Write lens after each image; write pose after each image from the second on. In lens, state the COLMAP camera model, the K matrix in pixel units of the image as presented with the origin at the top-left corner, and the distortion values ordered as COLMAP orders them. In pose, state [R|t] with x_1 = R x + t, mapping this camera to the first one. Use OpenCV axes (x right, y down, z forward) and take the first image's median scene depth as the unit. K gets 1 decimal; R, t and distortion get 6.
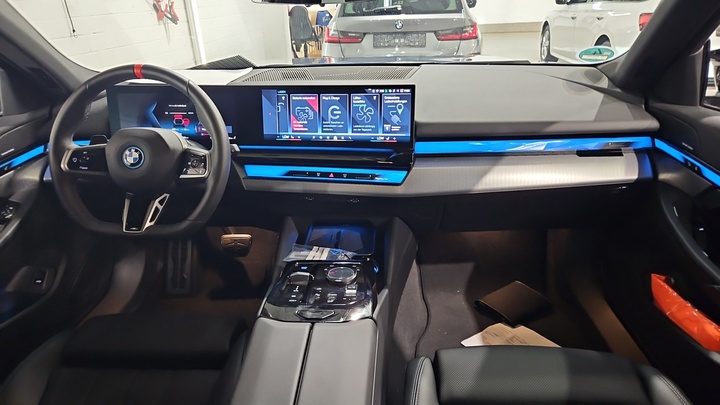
lens RADIAL K [[509.7, 0, 358.8], [0, 509.7, 202.7], [0, 0, 1]] dist [0.012174, 0.002731]
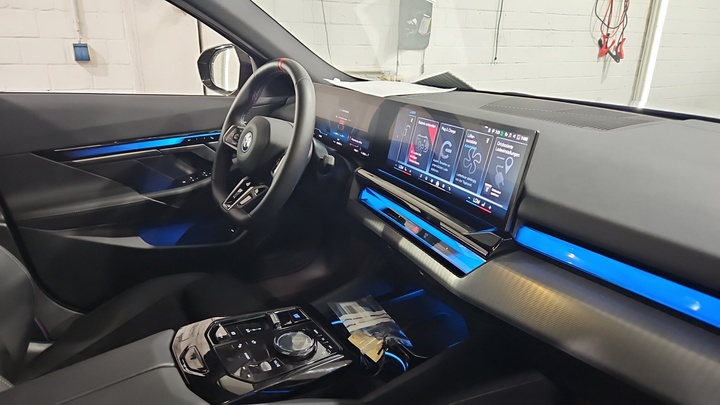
lens RADIAL K [[509.7, 0, 359.8], [0, 509.7, 202.9], [0, 0, 1]] dist [0.012174, 0.002731]
pose [[0.526816, 0.290363, -0.798846, 0.486801], [-0.359745, 0.927682, 0.099950, -0.135491], [0.770096, 0.234725, 0.593174, 0.494256]]
